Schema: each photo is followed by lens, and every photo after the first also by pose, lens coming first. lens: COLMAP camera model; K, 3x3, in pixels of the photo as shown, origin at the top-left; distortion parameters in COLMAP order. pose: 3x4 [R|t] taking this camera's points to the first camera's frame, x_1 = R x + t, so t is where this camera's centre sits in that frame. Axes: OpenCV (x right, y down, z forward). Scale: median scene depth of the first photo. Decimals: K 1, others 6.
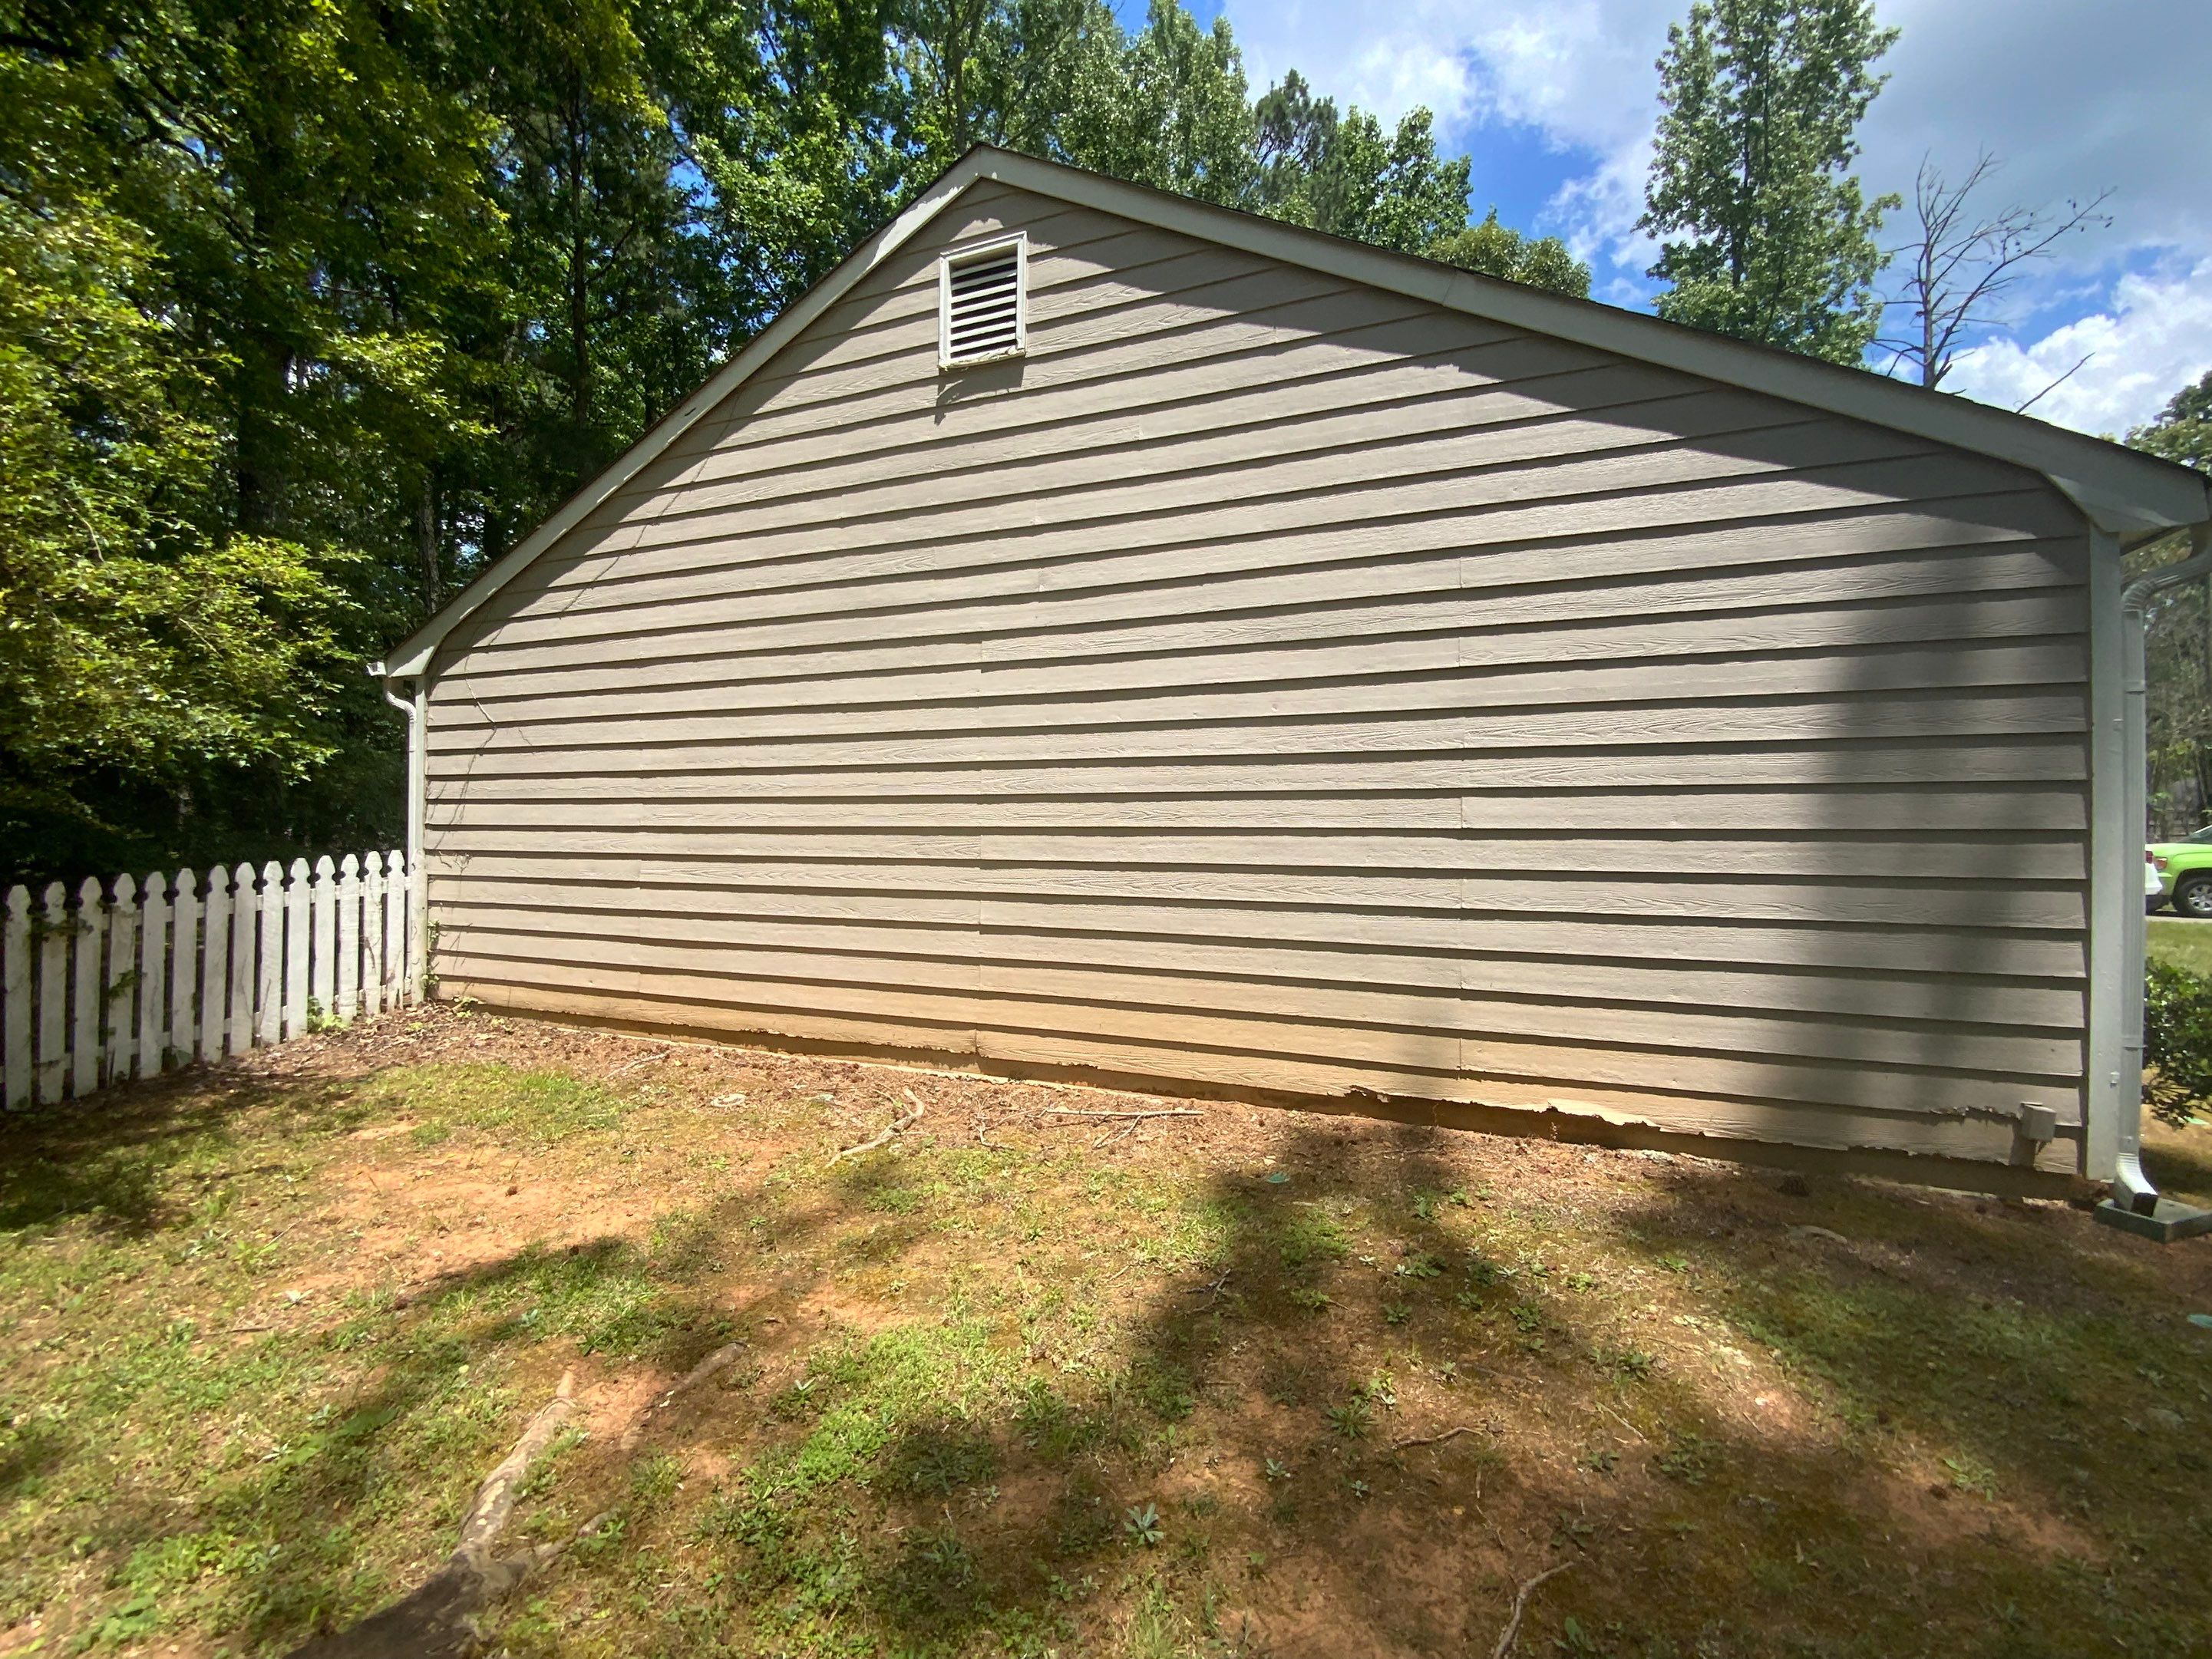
lens RADIAL K [[973.1, 0, 1106.0], [0, 973.1, 829.5], [0, 0, 1]] dist [0.000863, 0.000826]
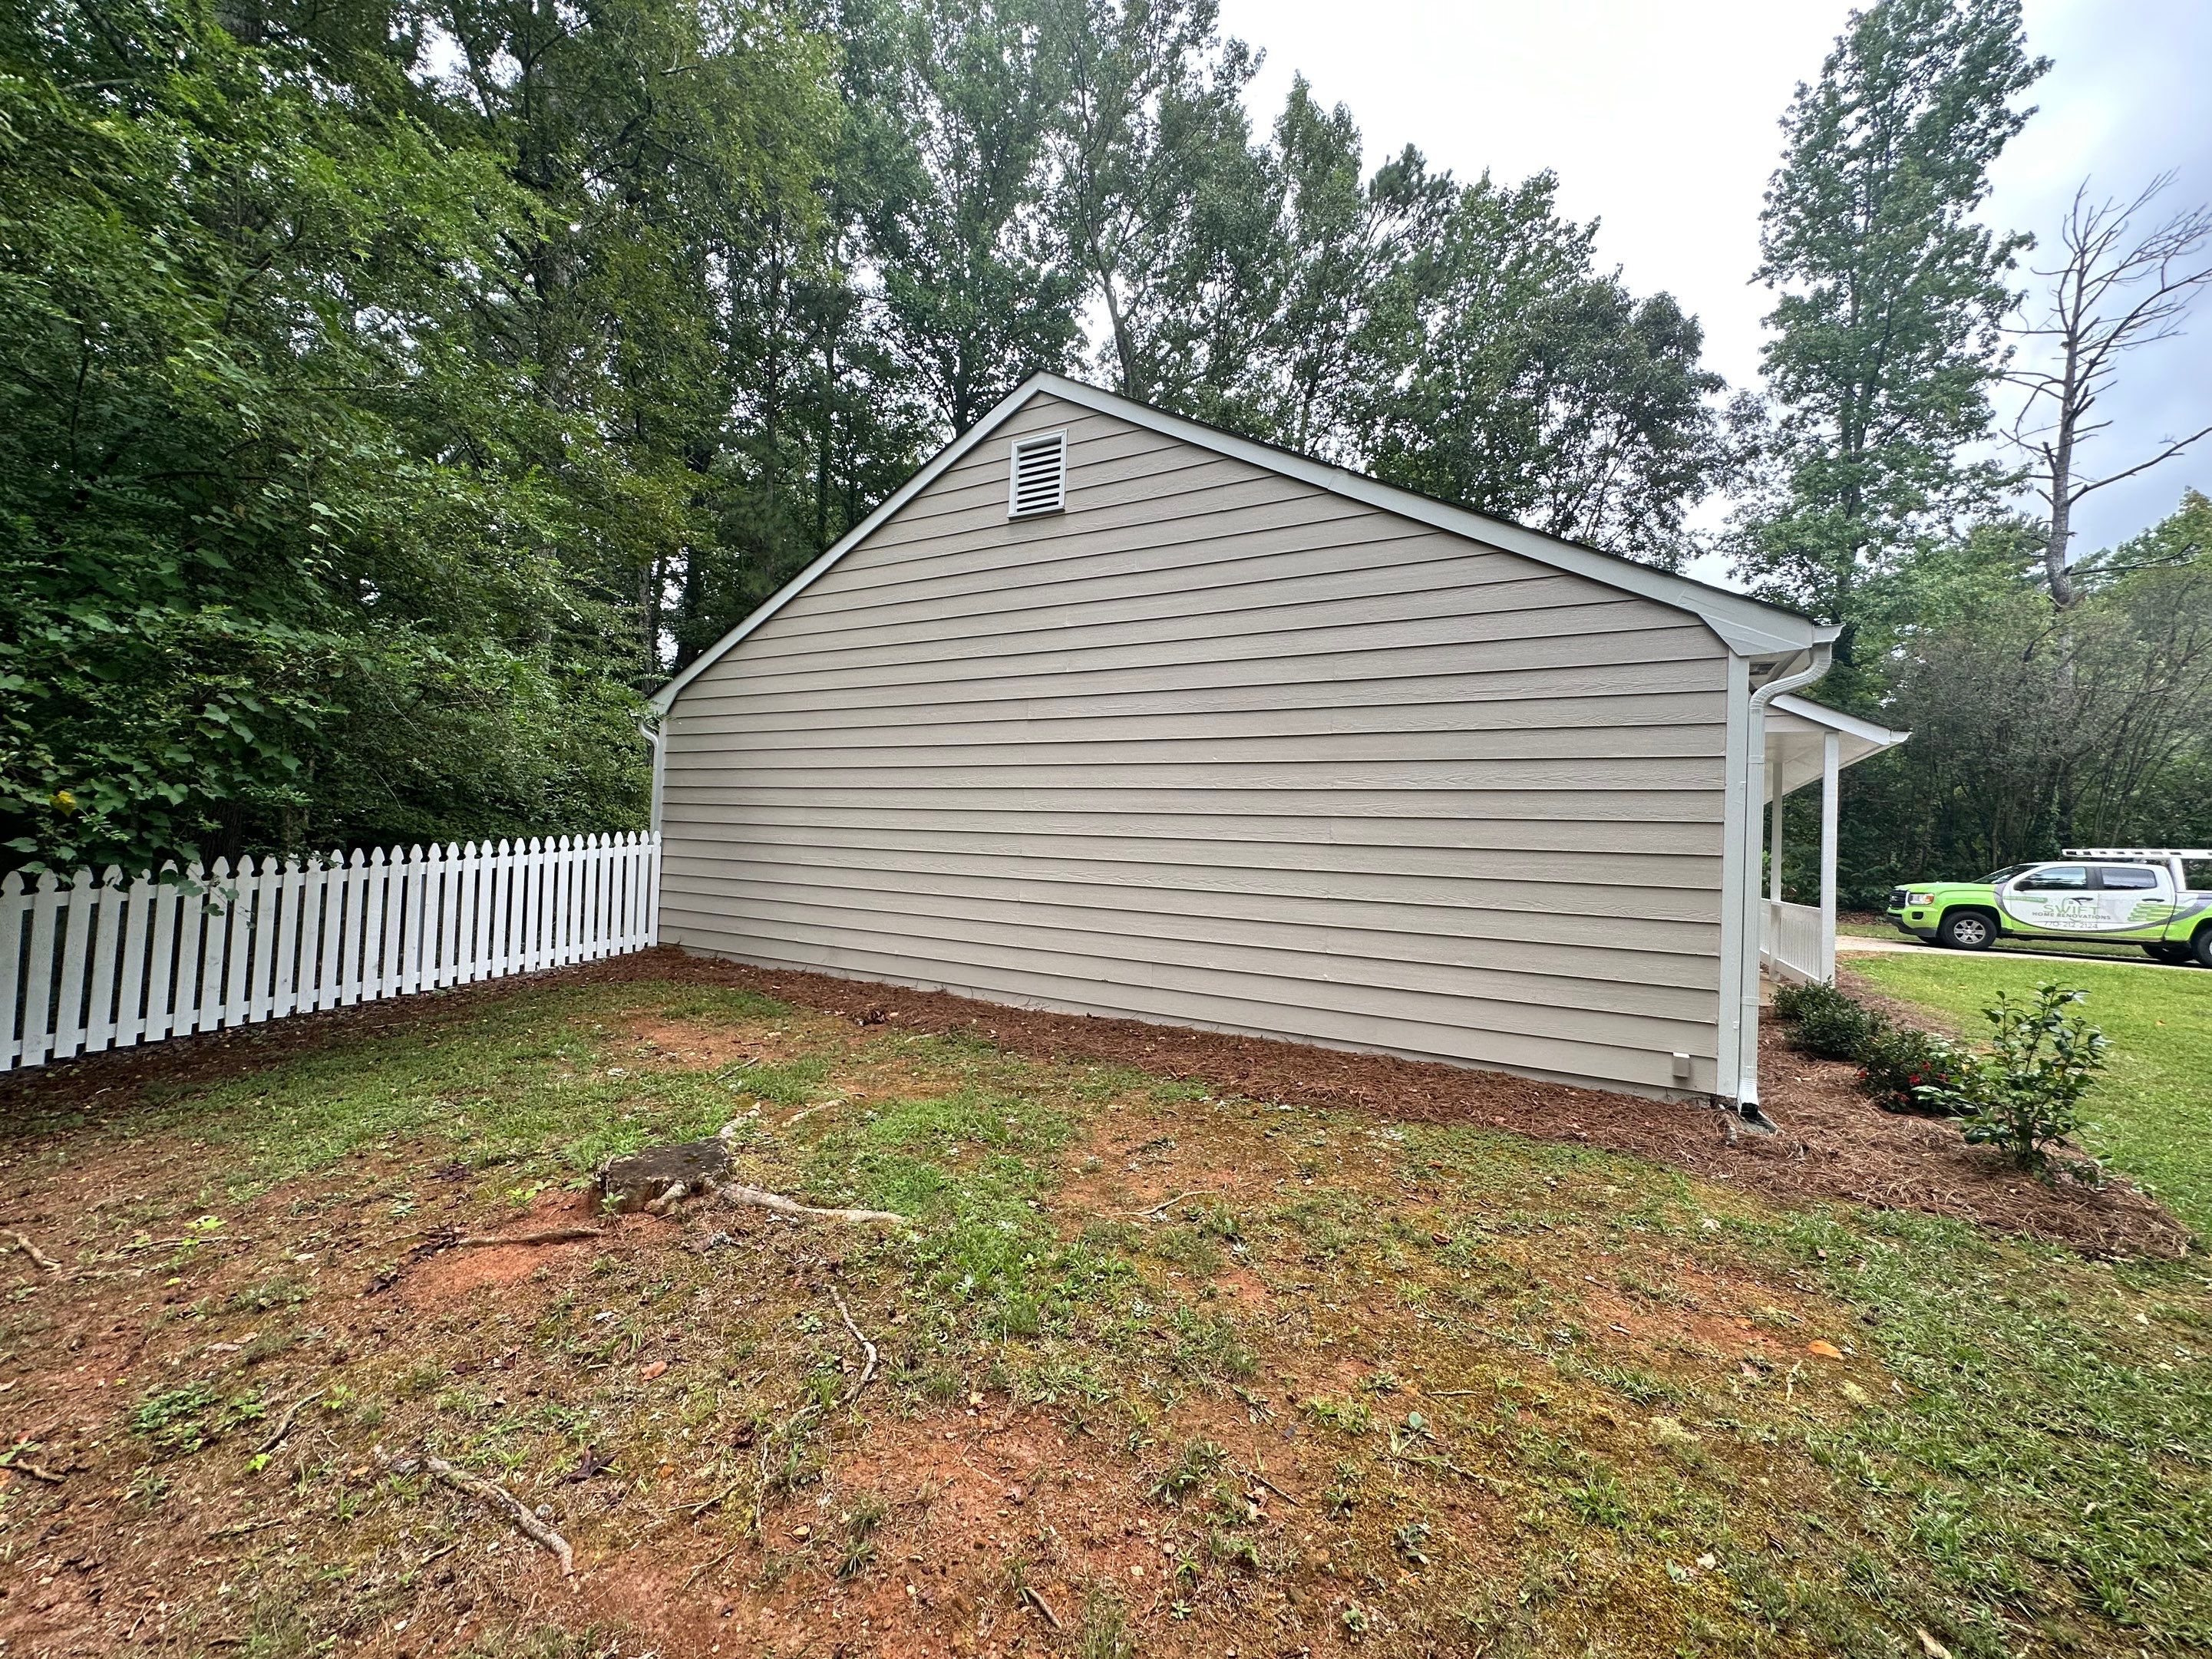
lens RADIAL K [[973.1, 0, 1106.0], [0, 973.1, 829.5], [0, 0, 1]] dist [0.000863, 0.000826]
pose [[0.986065, 0.028471, -0.163908, 0.063972], [-0.031950, 0.999316, -0.018625, 0.003693], [0.163266, 0.023603, 0.986300, -0.113763]]
